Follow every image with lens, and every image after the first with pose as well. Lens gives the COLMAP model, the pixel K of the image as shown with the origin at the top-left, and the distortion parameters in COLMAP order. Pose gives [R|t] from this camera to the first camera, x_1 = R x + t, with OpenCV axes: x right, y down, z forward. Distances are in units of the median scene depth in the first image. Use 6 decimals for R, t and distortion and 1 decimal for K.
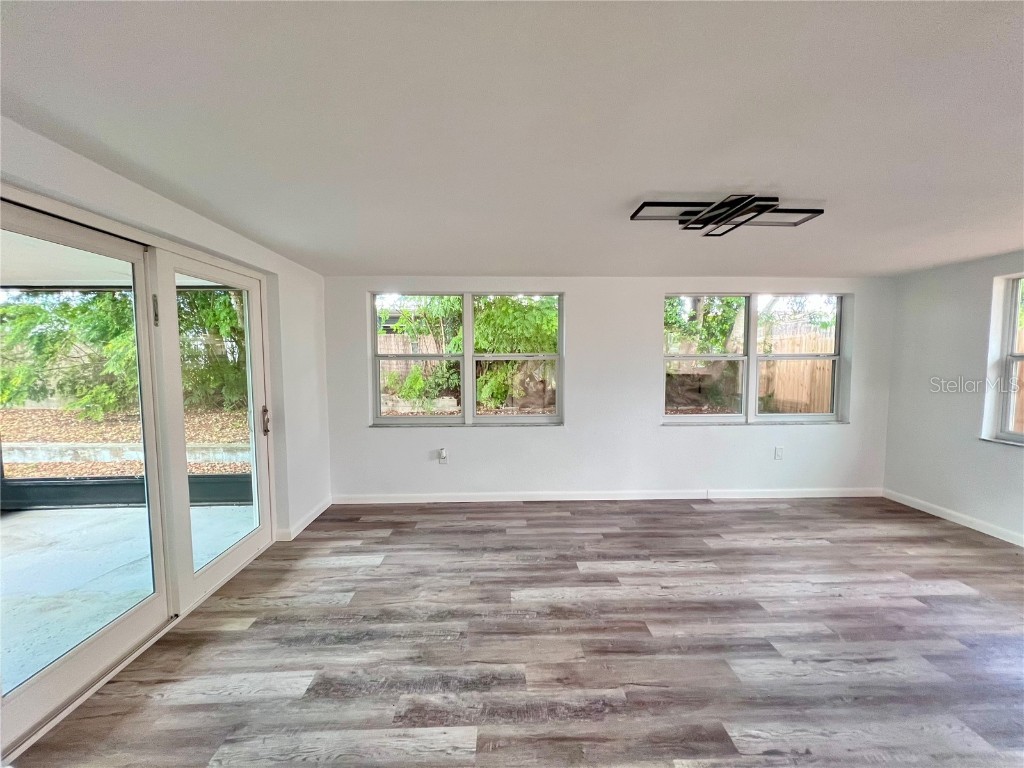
lens RADIAL K [[407.5, 0, 512.8], [0, 407.5, 386.1], [0, 0, 1]] dist [-0.002598, 0.000002]
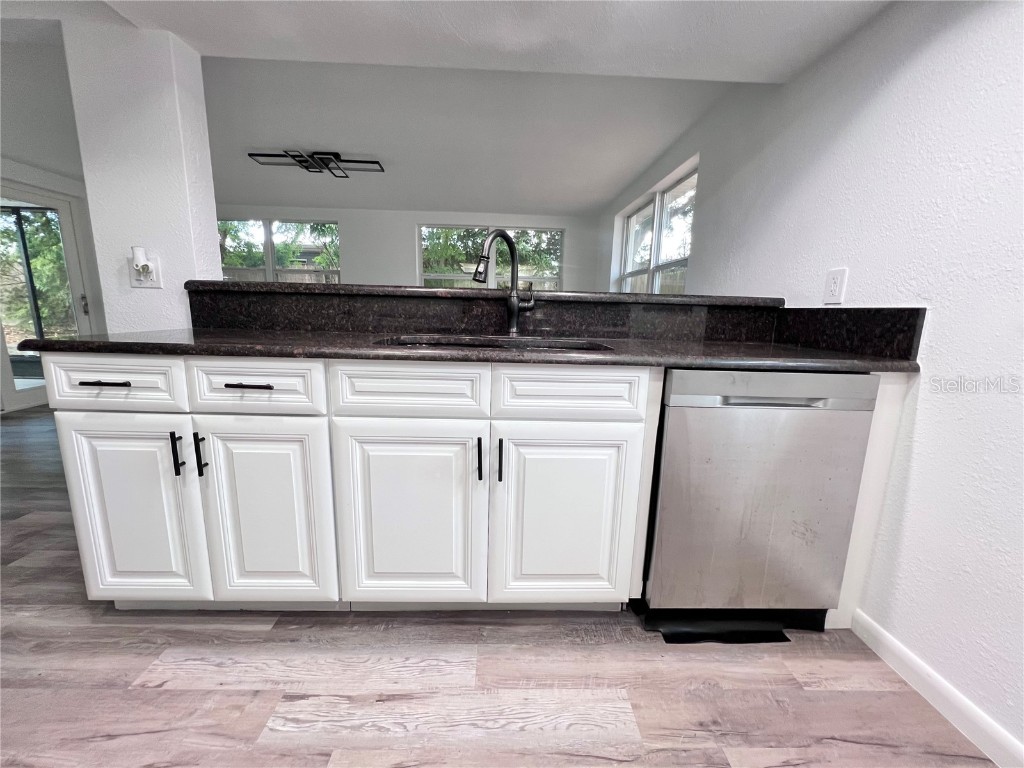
lens RADIAL K [[413.7, 0, 512.9], [0, 413.7, 385.1], [0, 0, 1]] dist [0.000063, -0.000421]
pose [[0.999657, 0.024678, 0.008734, 1.075893], [-0.025595, 0.991426, 0.128137, 0.172192], [-0.005497, -0.128317, 0.991718, -0.584138]]
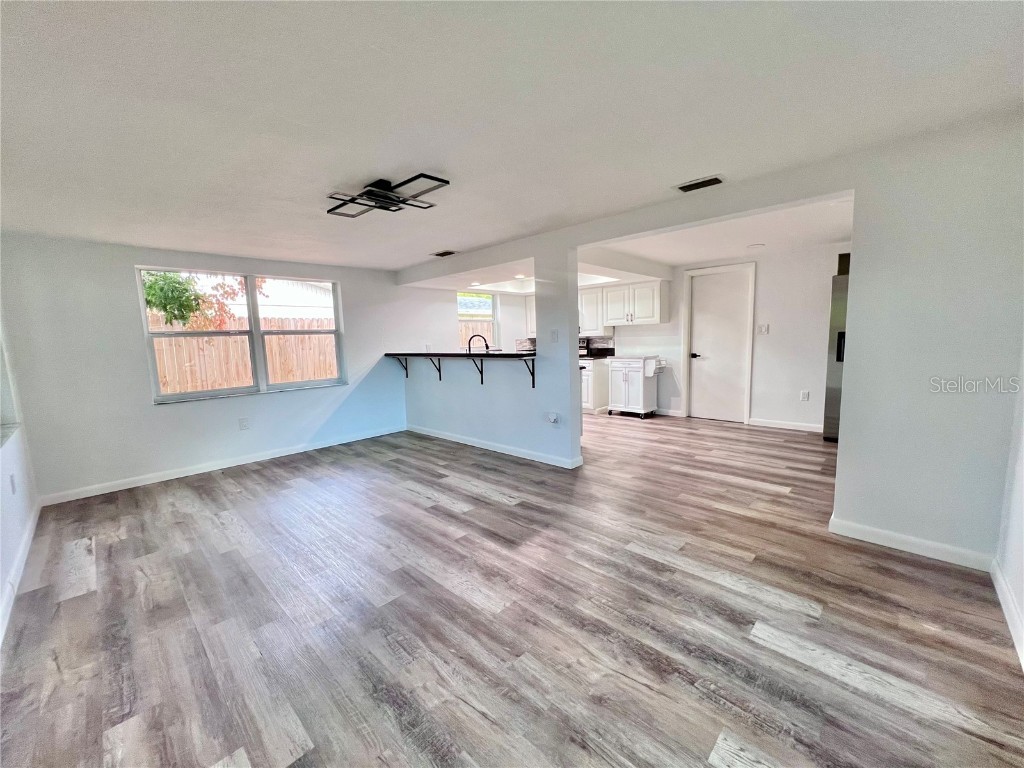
lens RADIAL K [[407.5, 0, 506.9], [0, 407.5, 389.4], [0, 0, 1]] dist [-0.002598, 0.000002]
pose [[-0.691263, -0.066802, 0.719509, -0.517701], [0.080578, 0.982381, 0.168624, -0.038979], [-0.718097, 0.174540, -0.673701, 1.361743]]
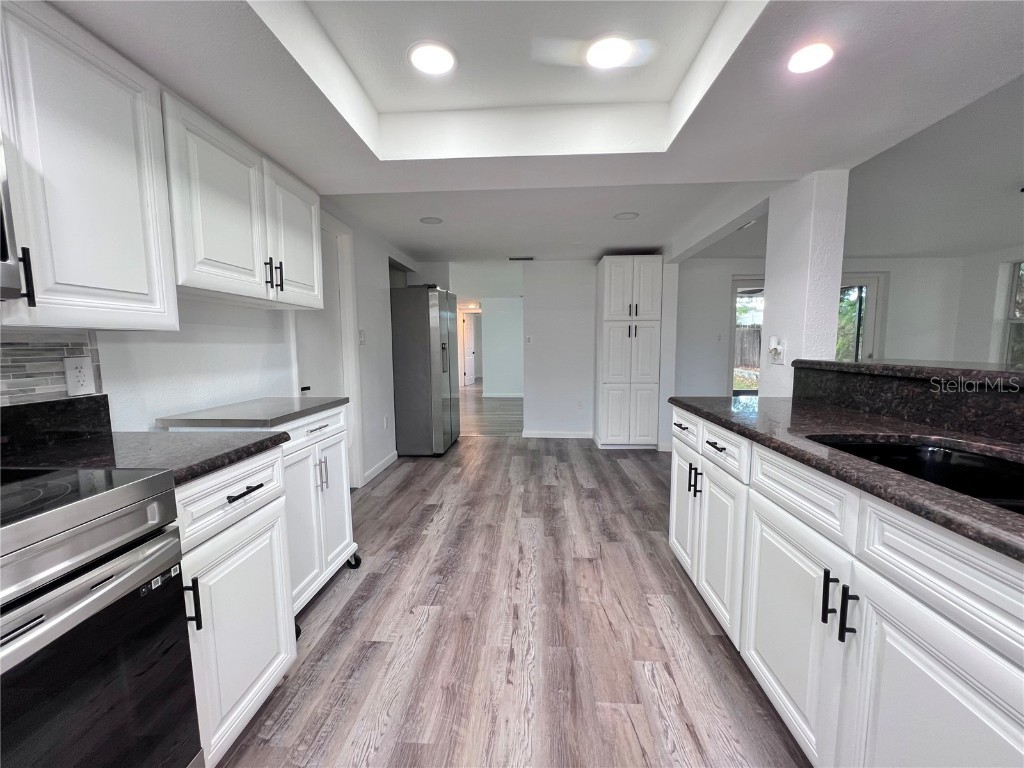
lens RADIAL K [[413.7, 0, 512.3], [0, 413.7, 385.7], [0, 0, 1]] dist [0.000063, -0.000421]
pose [[-0.084221, 0.103254, -0.991083, 1.432869], [-0.056994, 0.992489, 0.108243, 0.098485], [0.994816, 0.065602, -0.077704, -0.396866]]
